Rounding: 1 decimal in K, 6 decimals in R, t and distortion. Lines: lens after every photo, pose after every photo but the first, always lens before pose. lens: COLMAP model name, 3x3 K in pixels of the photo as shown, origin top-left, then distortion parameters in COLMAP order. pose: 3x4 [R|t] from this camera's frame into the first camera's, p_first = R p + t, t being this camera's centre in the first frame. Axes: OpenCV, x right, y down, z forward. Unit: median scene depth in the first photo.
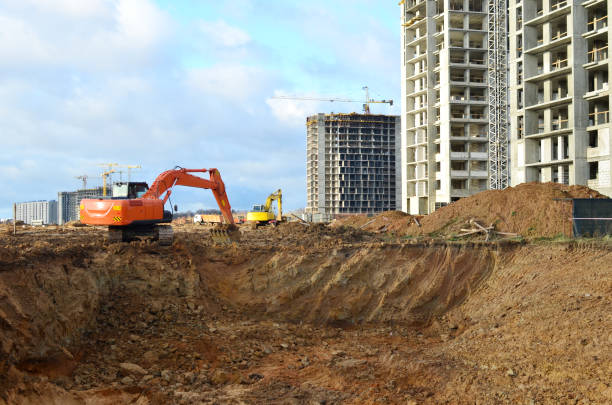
lens RADIAL K [[960.2, 0, 306.0], [0, 960.2, 202.5], [0, 0, 1]] dist [-0.001392, 0.022655]
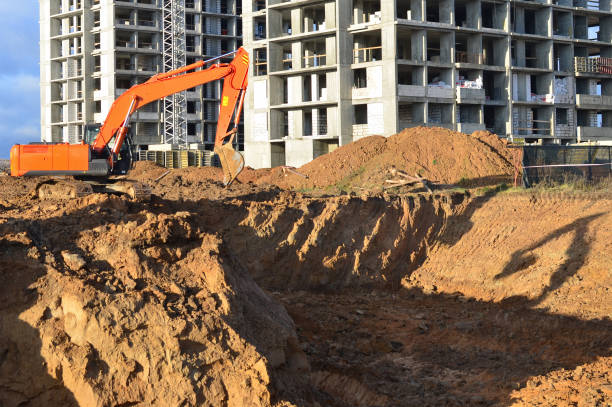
lens RADIAL K [[1208.8, 0, 301.0], [0, 1208.8, 183.5], [0, 0, 1]] dist [-0.011164, -0.032563]
pose [[0.922039, -0.010725, 0.386950, -0.161741], [0.000599, 0.999654, 0.026280, 0.000660], [-0.387098, -0.024000, 0.921726, 0.000582]]
